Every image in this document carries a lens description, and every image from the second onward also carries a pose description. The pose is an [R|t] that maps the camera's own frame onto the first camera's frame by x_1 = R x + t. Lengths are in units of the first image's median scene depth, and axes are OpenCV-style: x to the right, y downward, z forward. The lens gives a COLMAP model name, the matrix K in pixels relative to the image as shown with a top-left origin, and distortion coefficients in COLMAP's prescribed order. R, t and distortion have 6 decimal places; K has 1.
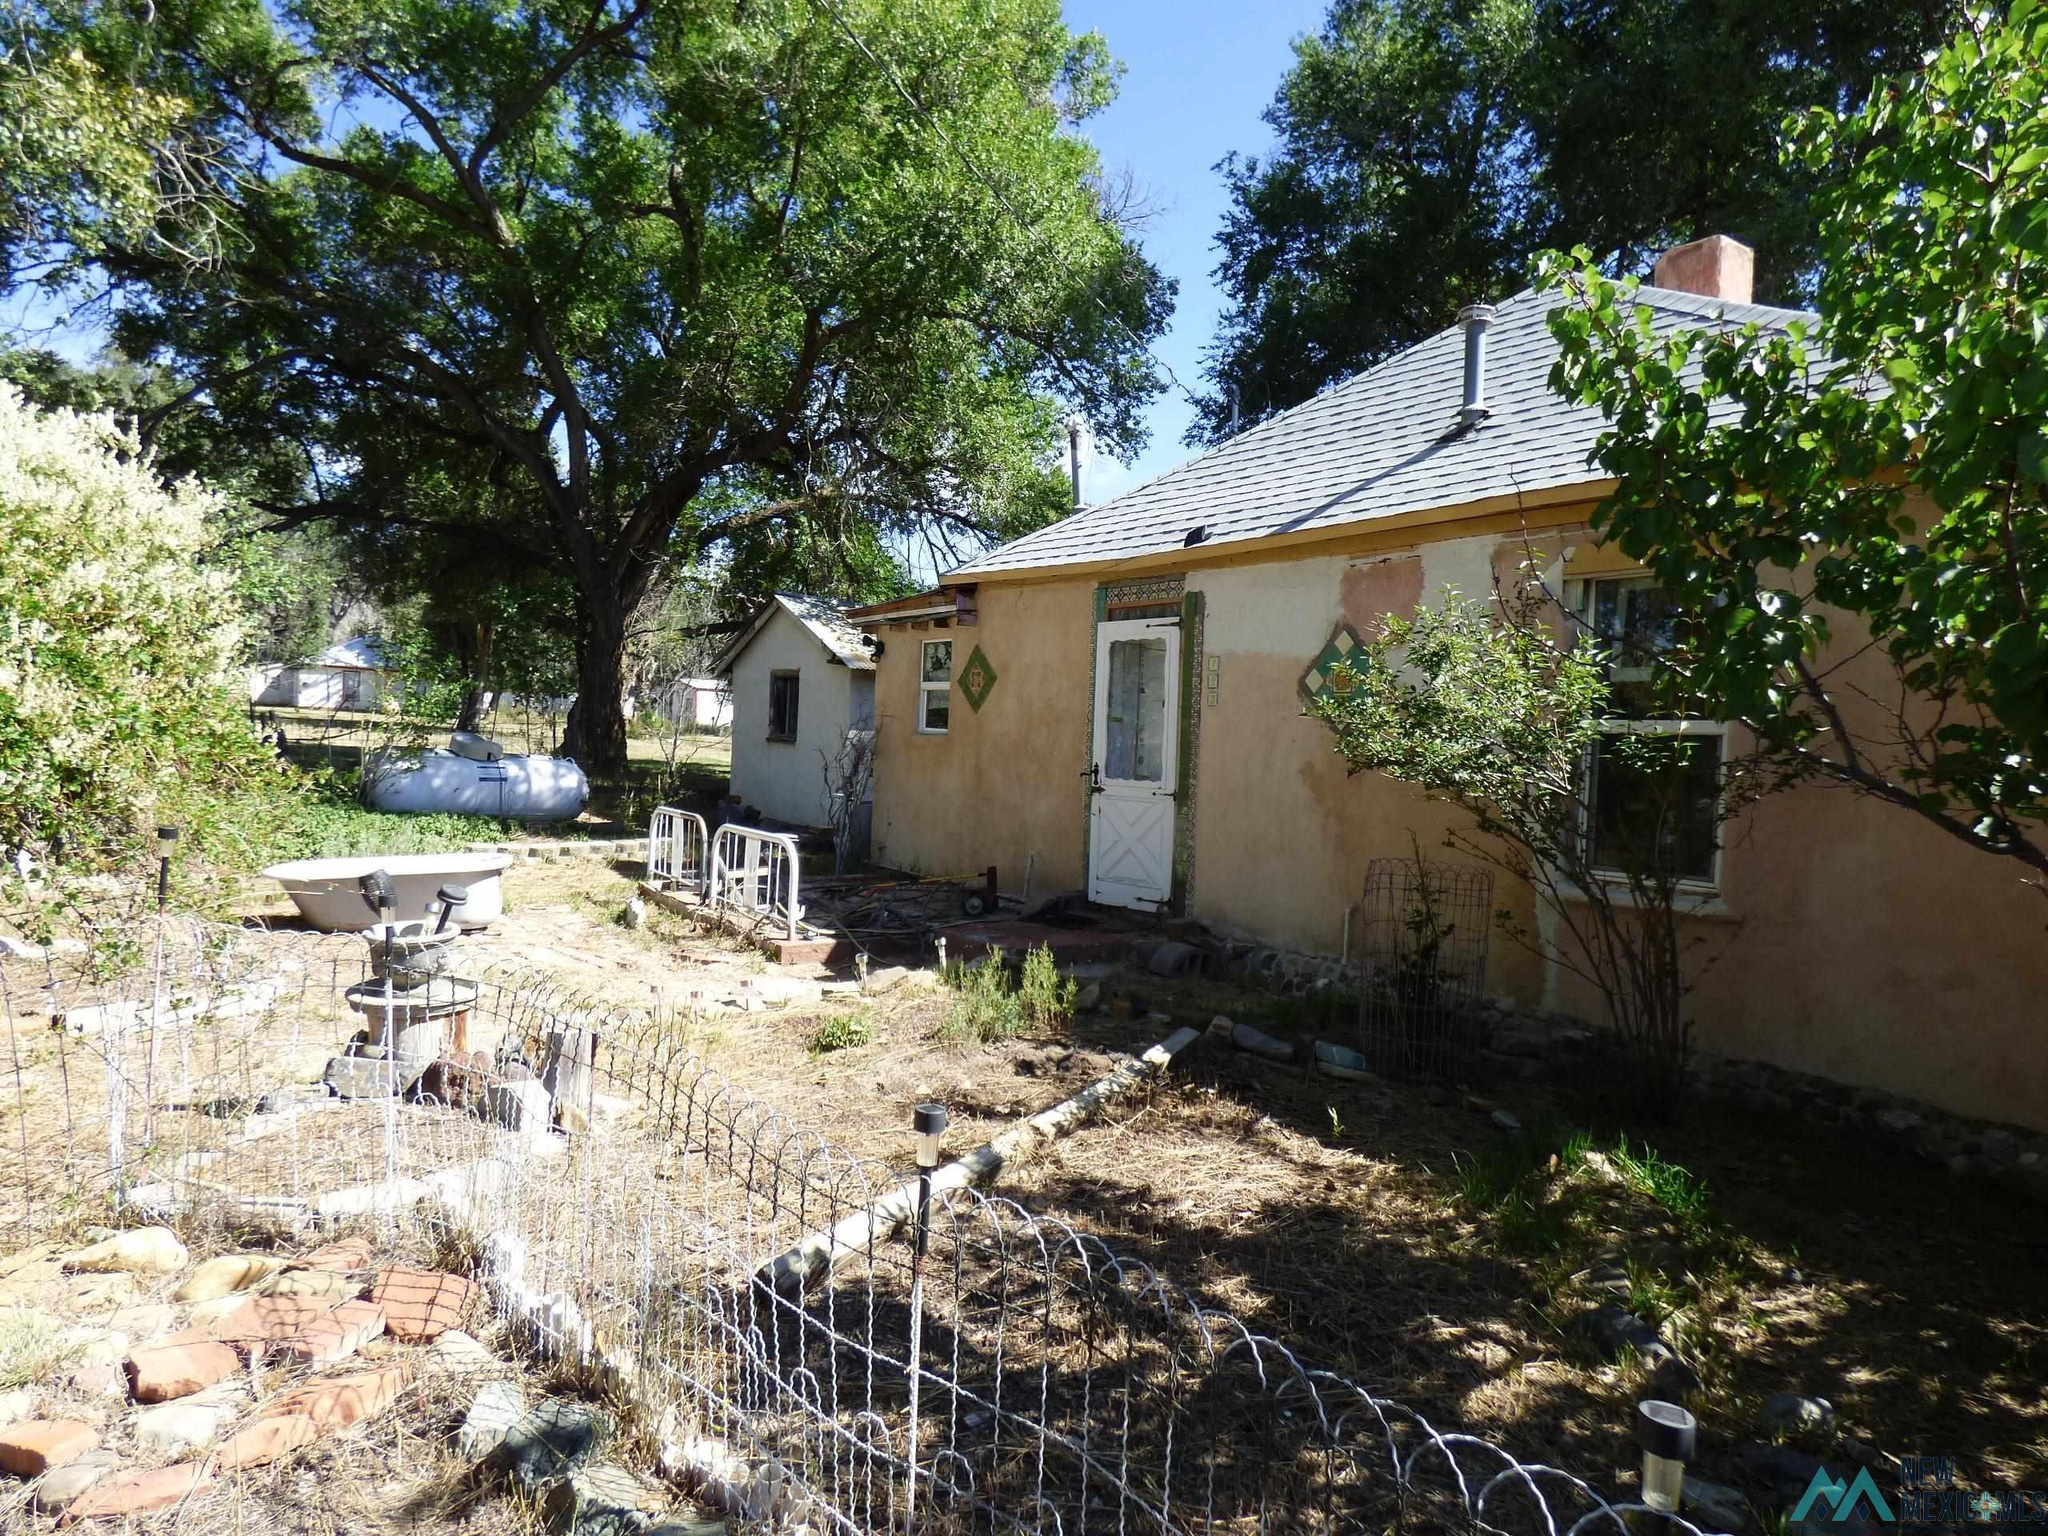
lens RADIAL K [[1201.6, 0, 1024.0], [0, 1201.6, 768.0], [0, 0, 1]] dist [0.000267, 0.001049]
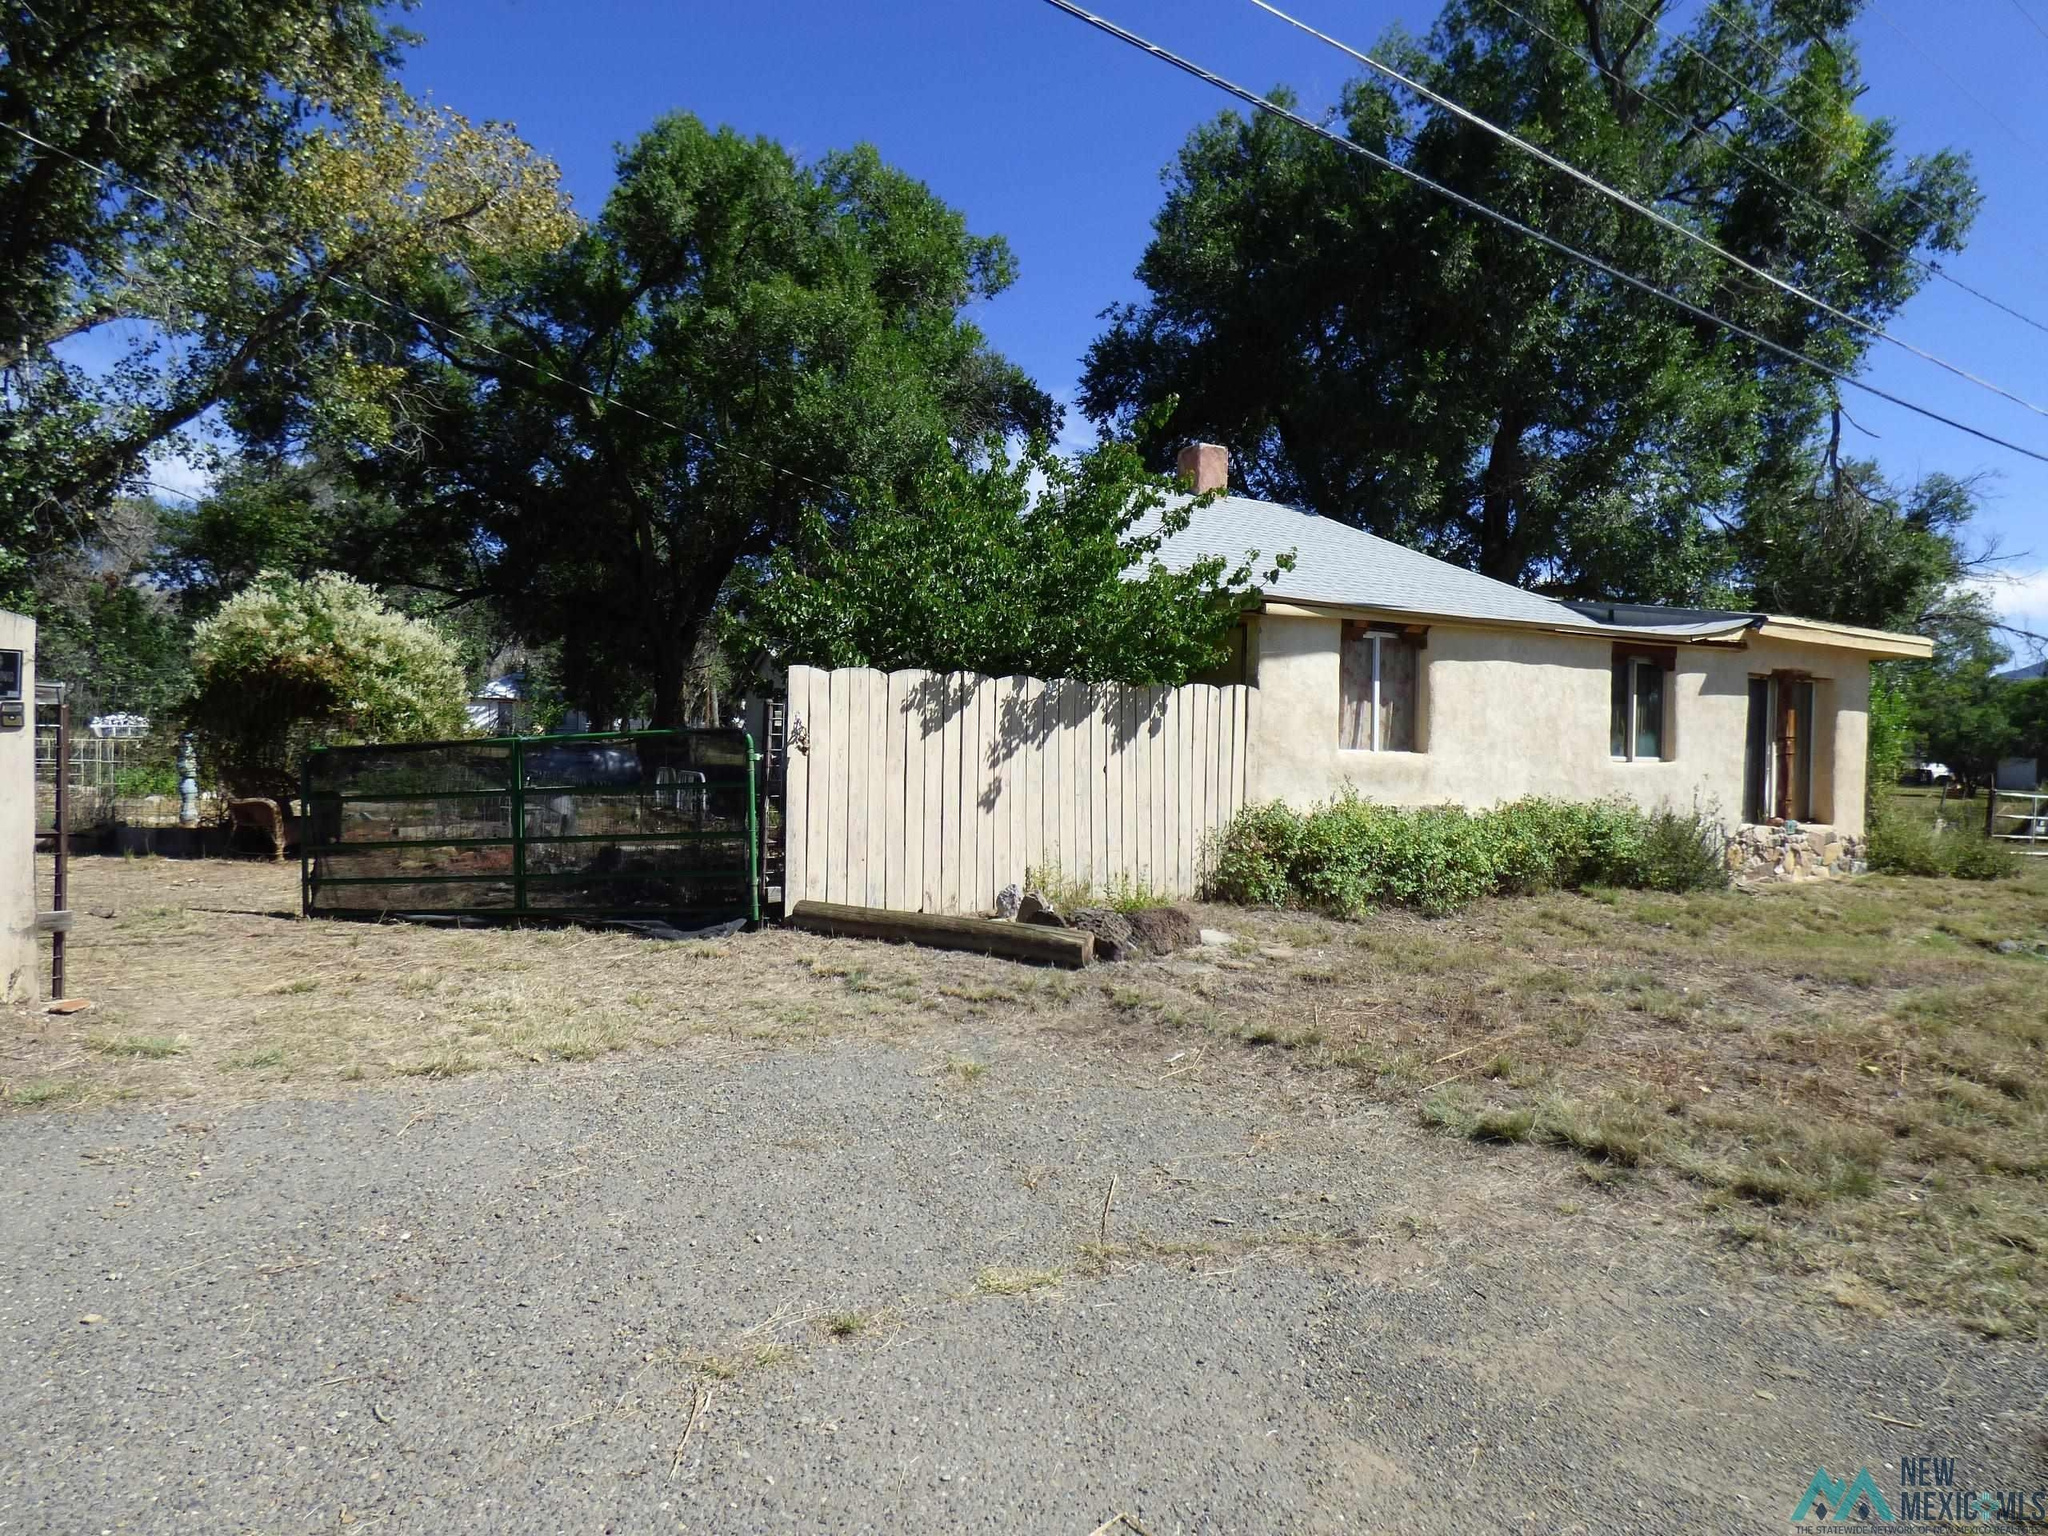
lens RADIAL K [[1191.6, 0, 1024.0], [0, 1191.6, 768.0], [0, 0, 1]] dist [0.029349, 0.000055]
pose [[0.994513, -0.020070, -0.102675, 0.215976], [0.018626, 0.999714, -0.015006, 0.034780], [0.102946, 0.013011, 0.994602, -0.379040]]
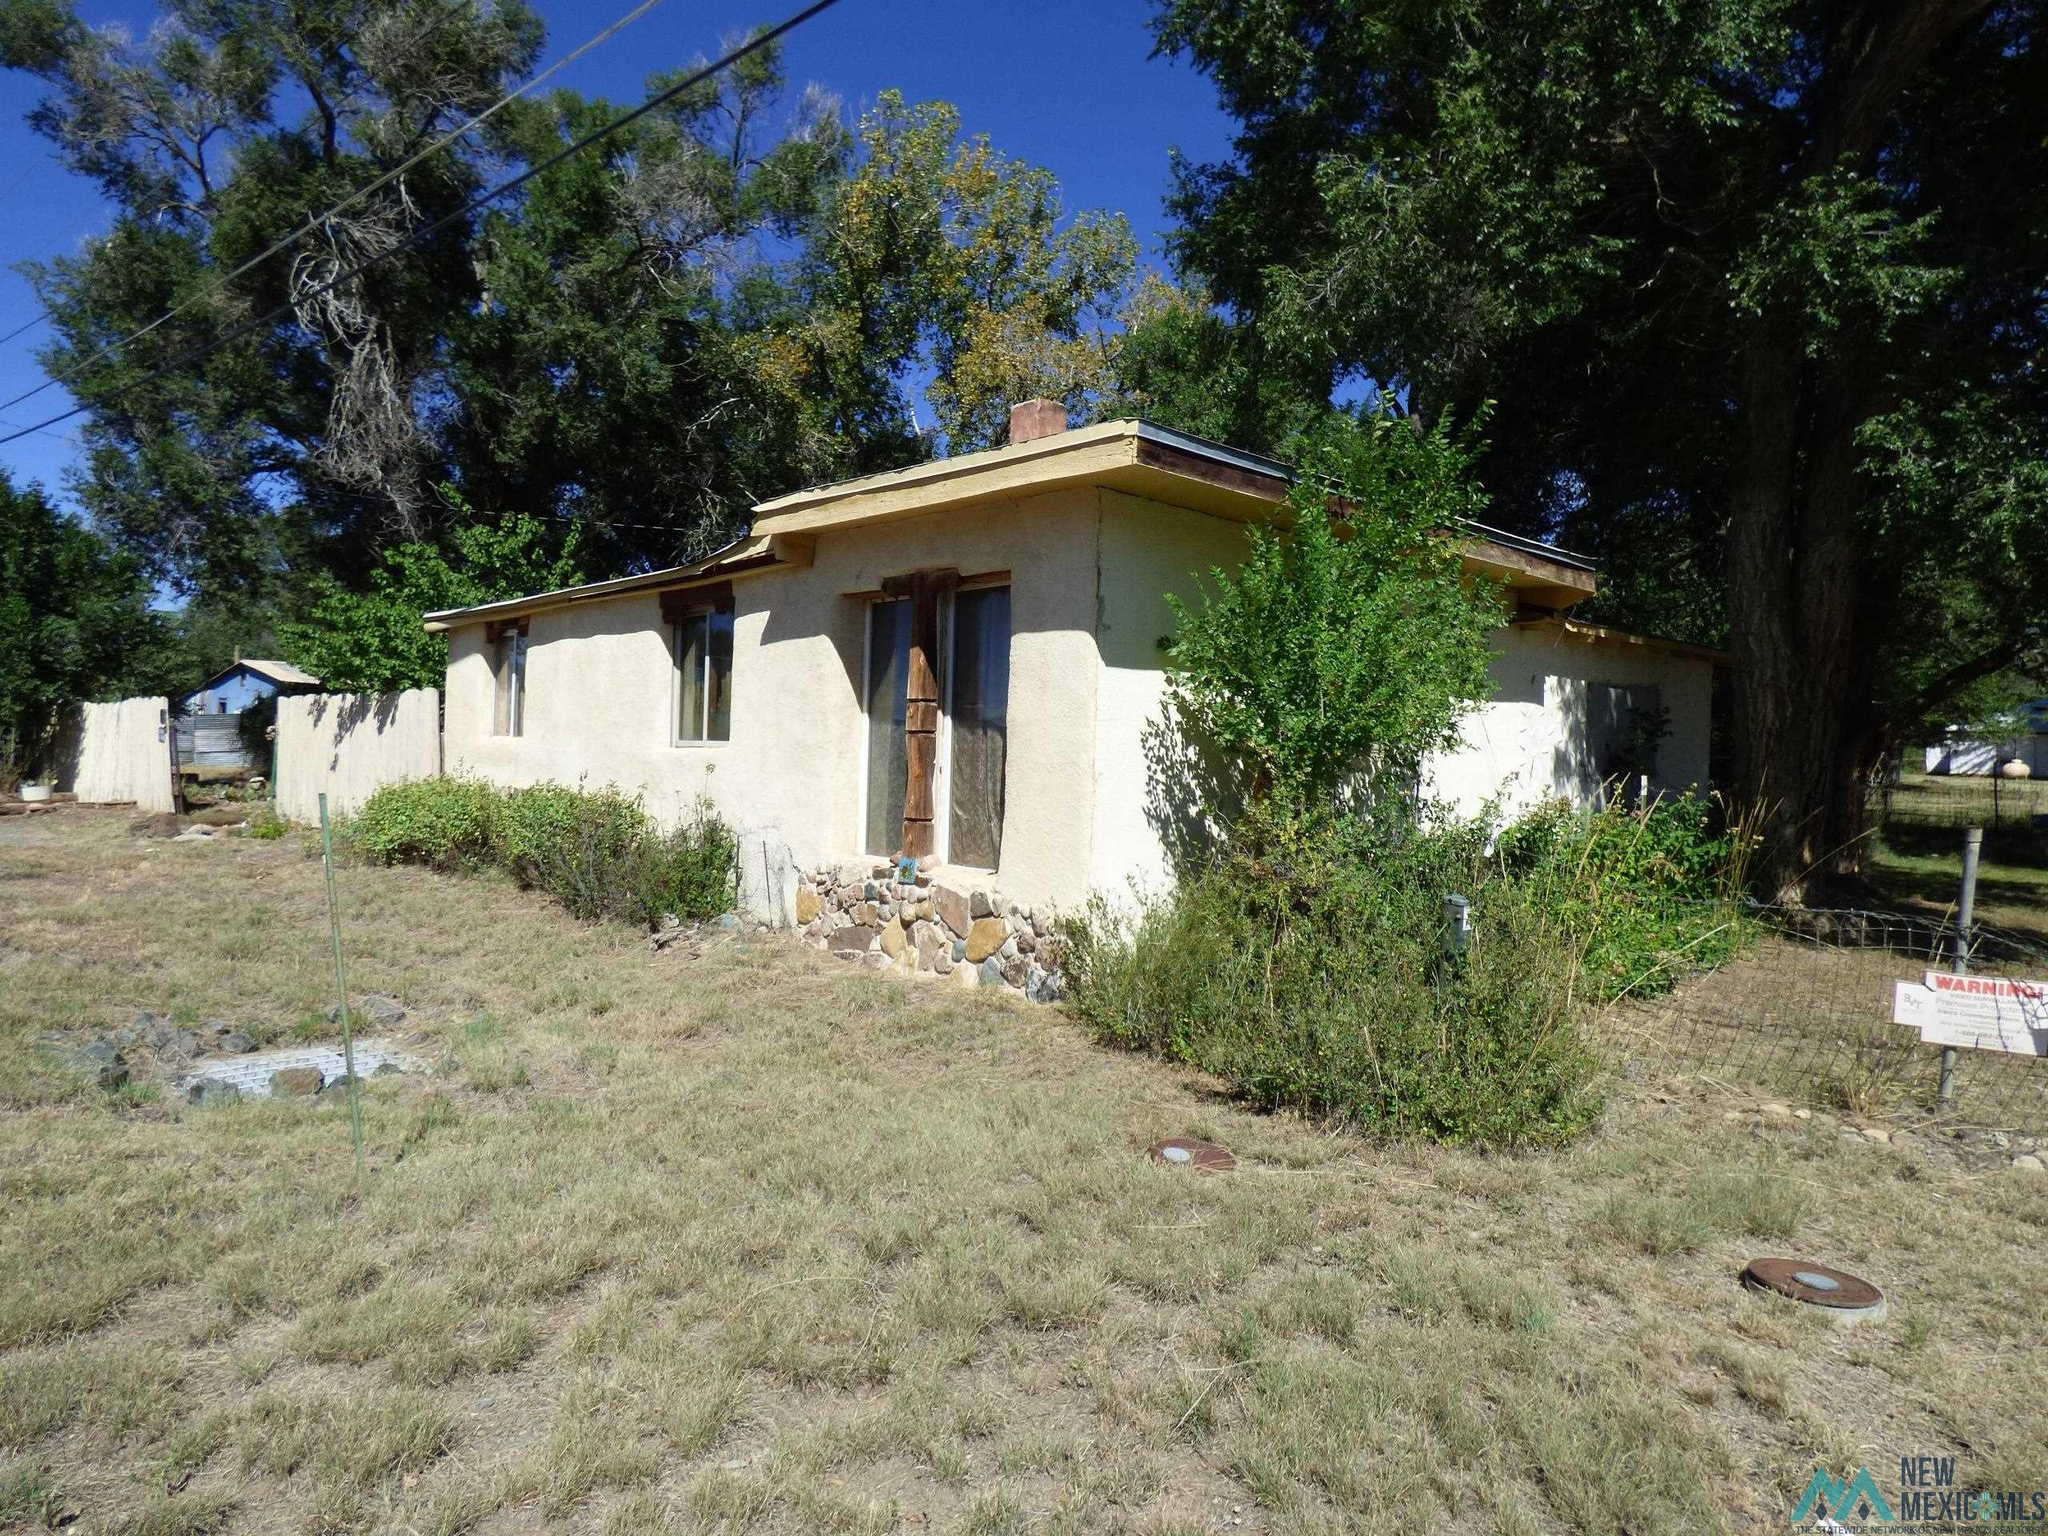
lens RADIAL K [[1191.6, 0, 1024.0], [0, 1191.6, 768.0], [0, 0, 1]] dist [0.029349, 0.000055]
pose [[0.157287, 0.001004, -0.987552, 3.228736], [-0.018323, 0.999830, -0.001902, 0.034157], [0.987383, 0.018394, 0.157279, 2.560617]]
